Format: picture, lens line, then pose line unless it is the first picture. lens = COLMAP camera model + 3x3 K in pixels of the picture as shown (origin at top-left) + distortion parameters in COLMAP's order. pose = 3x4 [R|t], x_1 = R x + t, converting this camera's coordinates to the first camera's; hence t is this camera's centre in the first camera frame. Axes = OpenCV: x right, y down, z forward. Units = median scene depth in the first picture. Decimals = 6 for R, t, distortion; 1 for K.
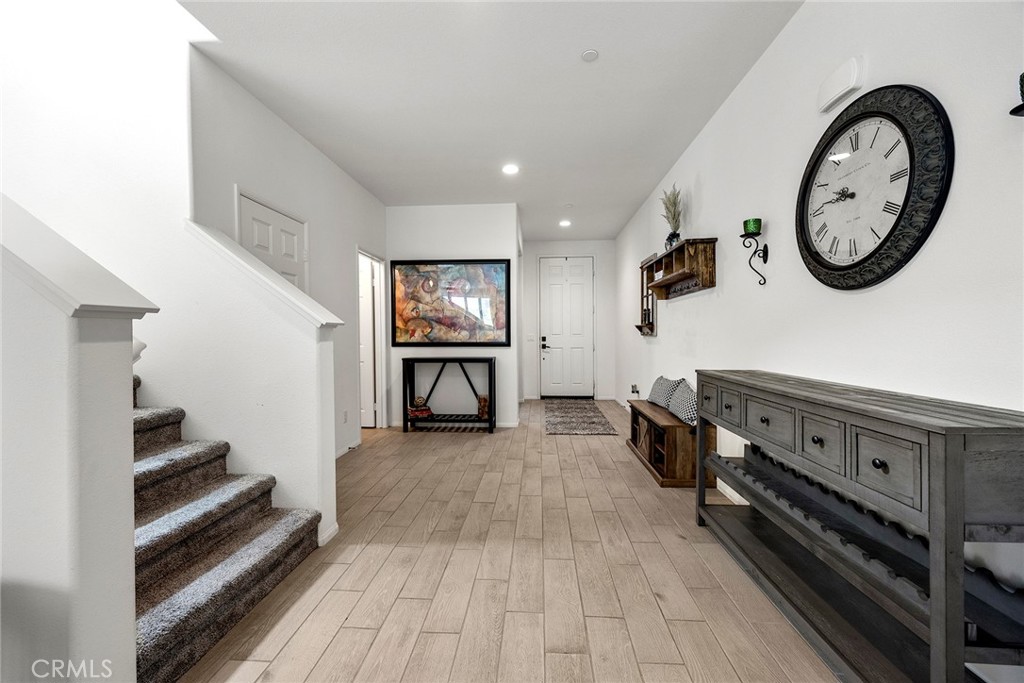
lens RADIAL K [[406.1, 0, 509.3], [0, 406.1, 338.9], [0, 0, 1]] dist [0.000663, 0.000114]
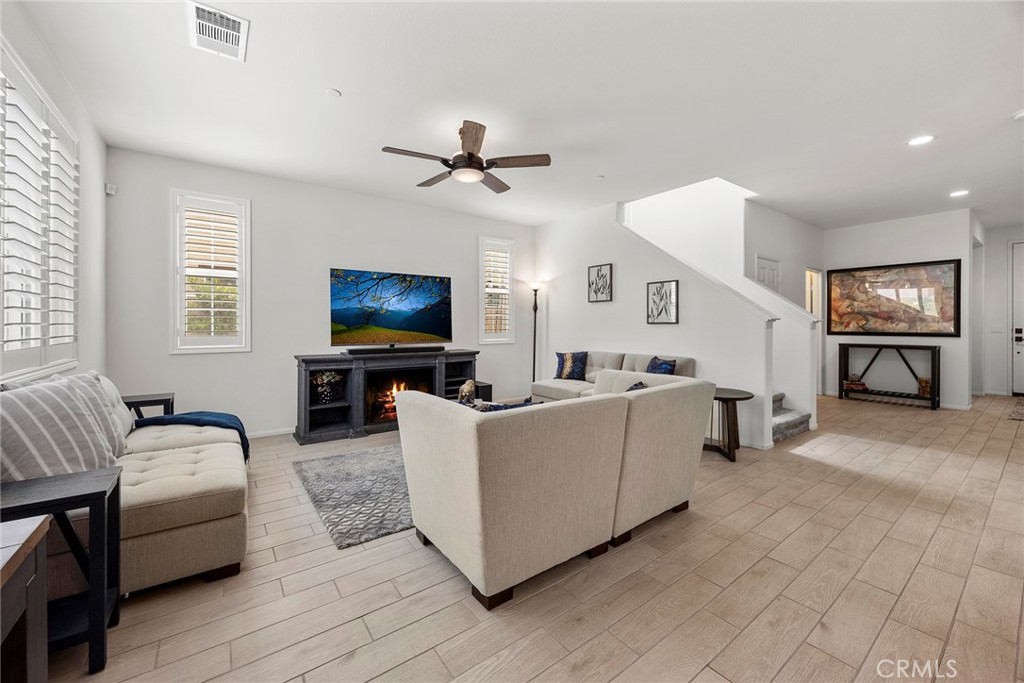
lens RADIAL K [[400.2, 0, 510.0], [0, 400.2, 328.3], [0, 0, 1]] dist [-0.001574, -0.000324]
pose [[0.648630, 0.010437, -0.761032, 0.035462], [-0.010623, 0.999933, 0.004660, 0.003088], [0.761030, 0.005061, 0.648697, -0.663717]]
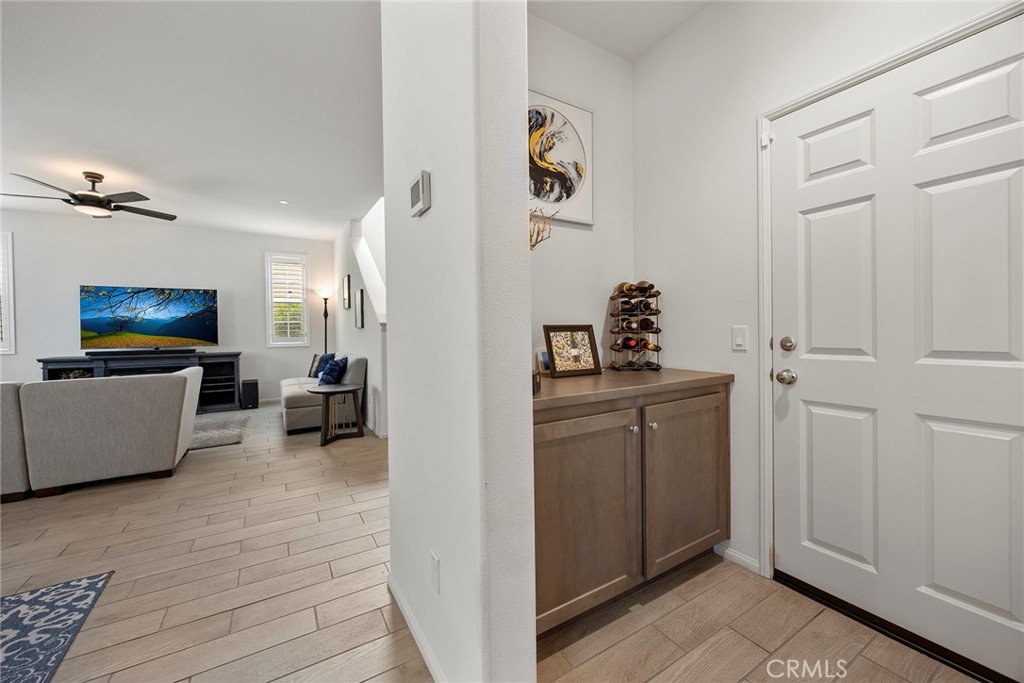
lens RADIAL K [[396.1, 0, 508.4], [0, 396.1, 335.1], [0, 0, 1]] dist [-0.001851, -0.000341]
pose [[0.574189, 0.010387, -0.818657, 0.642284], [-0.001162, 0.999929, 0.011872, -0.001077], [0.818722, -0.005866, 0.574160, -0.054413]]
